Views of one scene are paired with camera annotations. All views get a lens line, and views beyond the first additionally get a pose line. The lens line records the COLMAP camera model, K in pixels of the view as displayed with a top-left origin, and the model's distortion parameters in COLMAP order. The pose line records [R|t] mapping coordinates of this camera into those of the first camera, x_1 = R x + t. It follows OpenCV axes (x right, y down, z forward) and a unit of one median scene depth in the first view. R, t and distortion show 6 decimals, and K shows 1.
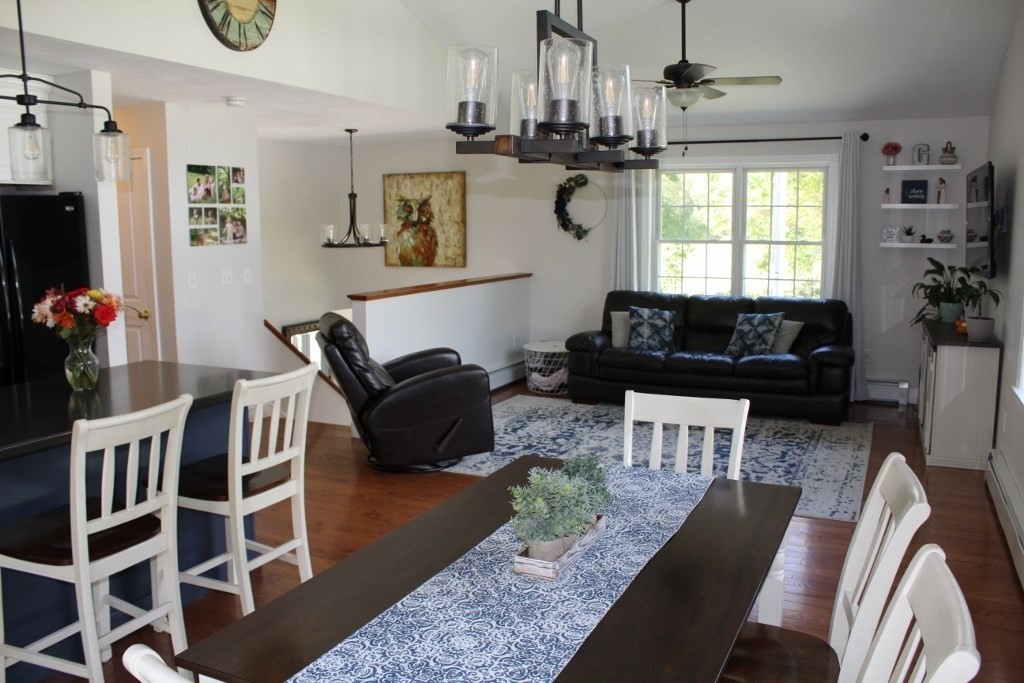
lens RADIAL K [[851.7, 0, 506.1], [0, 851.7, 346.3], [0, 0, 1]] dist [-0.170946, 0.159119]
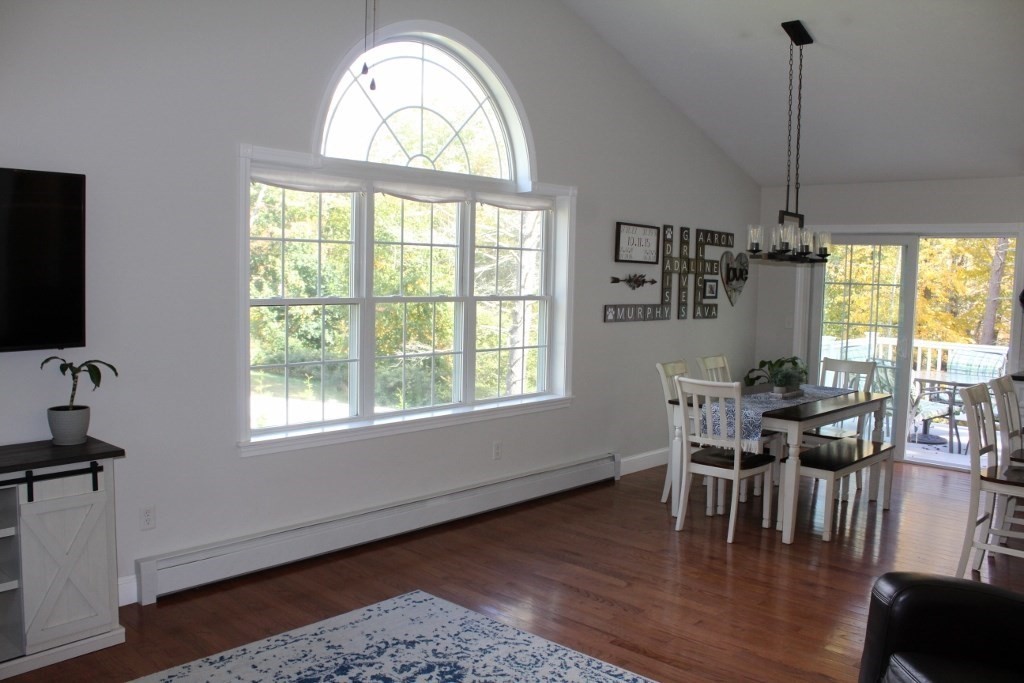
lens RADIAL K [[851.7, 0, 506.1], [0, 851.7, 346.3], [0, 0, 1]] dist [-0.170946, 0.159119]
pose [[-0.951819, -0.042168, 0.303748, 0.033779], [0.027388, 0.974853, 0.221158, -0.165323], [-0.305435, 0.218821, -0.926729, 1.124312]]
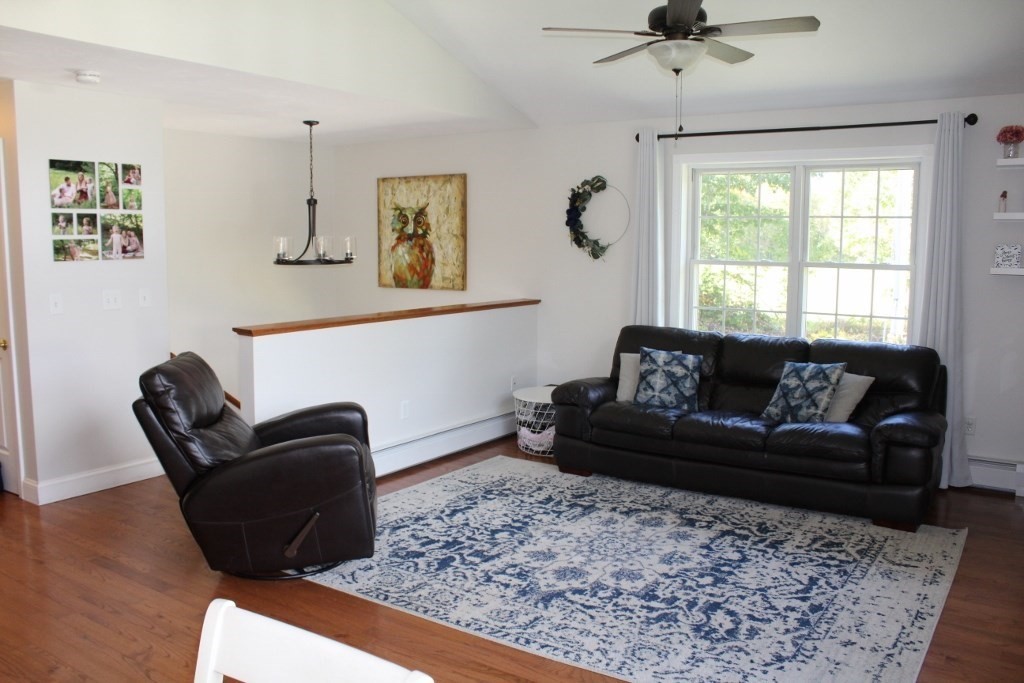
lens RADIAL K [[851.7, 0, 506.1], [0, 851.7, 346.3], [0, 0, 1]] dist [-0.170946, 0.159119]
pose [[0.988095, 0.028641, -0.151156, 0.151890], [-0.031528, 0.999363, -0.016741, -0.034062], [0.150580, 0.021307, 0.988368, 0.250176]]
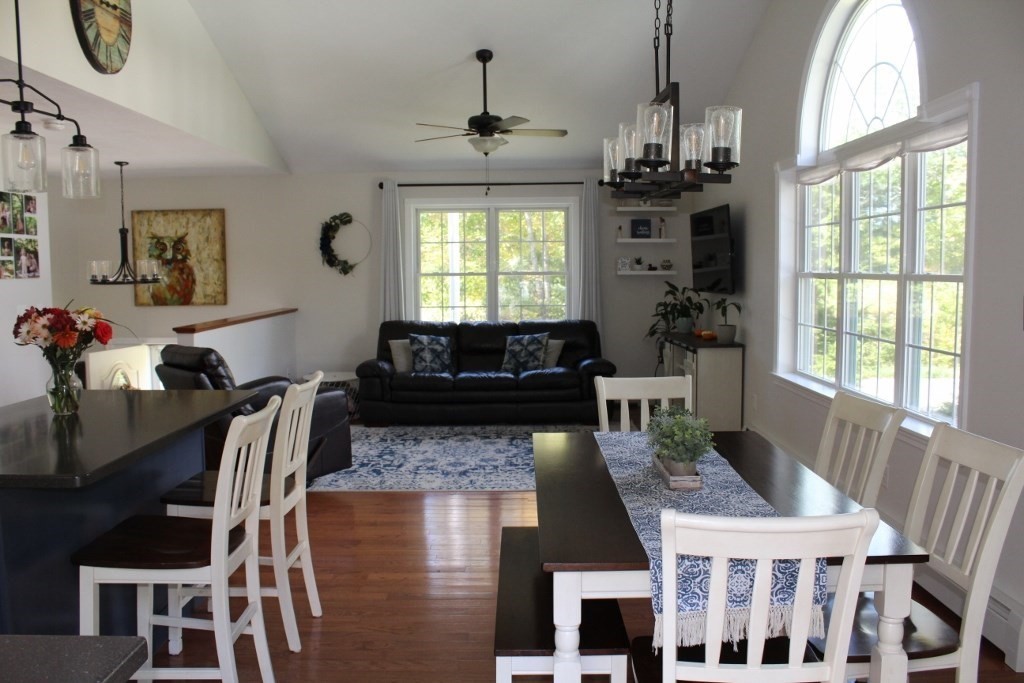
lens RADIAL K [[851.7, 0, 506.1], [0, 851.7, 346.3], [0, 0, 1]] dist [-0.170946, 0.159119]
pose [[0.906393, -0.041383, 0.420405, -0.213891], [0.064291, 0.997111, -0.040460, 0.021822], [-0.417515, 0.063701, 0.906434, -0.033480]]
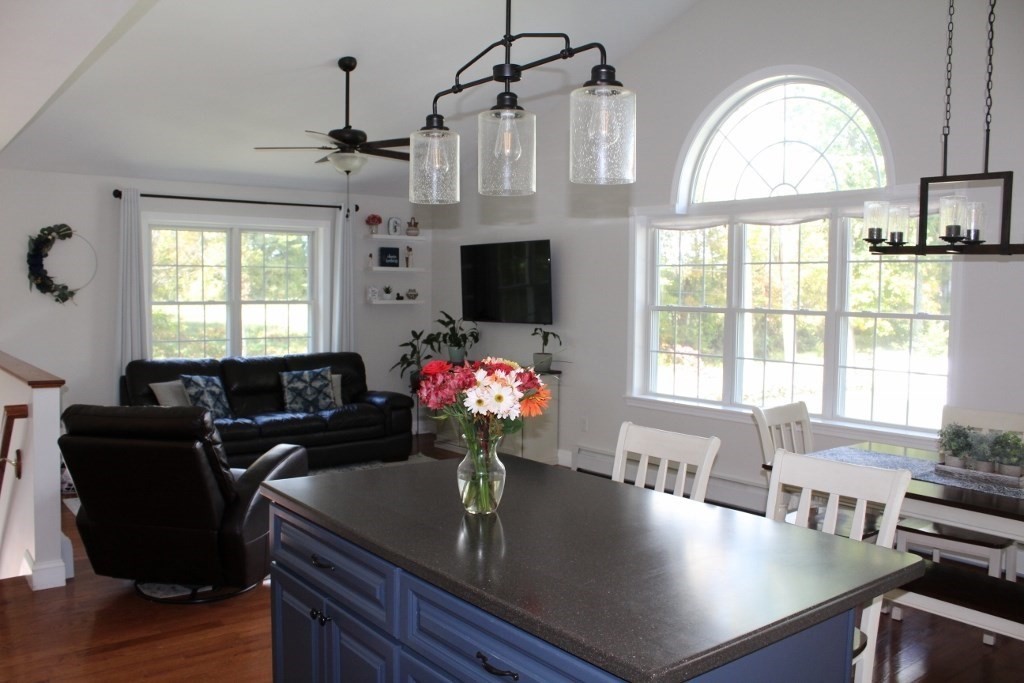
lens RADIAL K [[851.7, 0, 506.1], [0, 851.7, 346.3], [0, 0, 1]] dist [-0.170946, 0.159119]
pose [[0.447509, -0.049416, 0.892913, -0.527521], [0.115901, 0.993256, -0.003118, -0.037347], [-0.886737, 0.104885, 0.450218, 0.315666]]
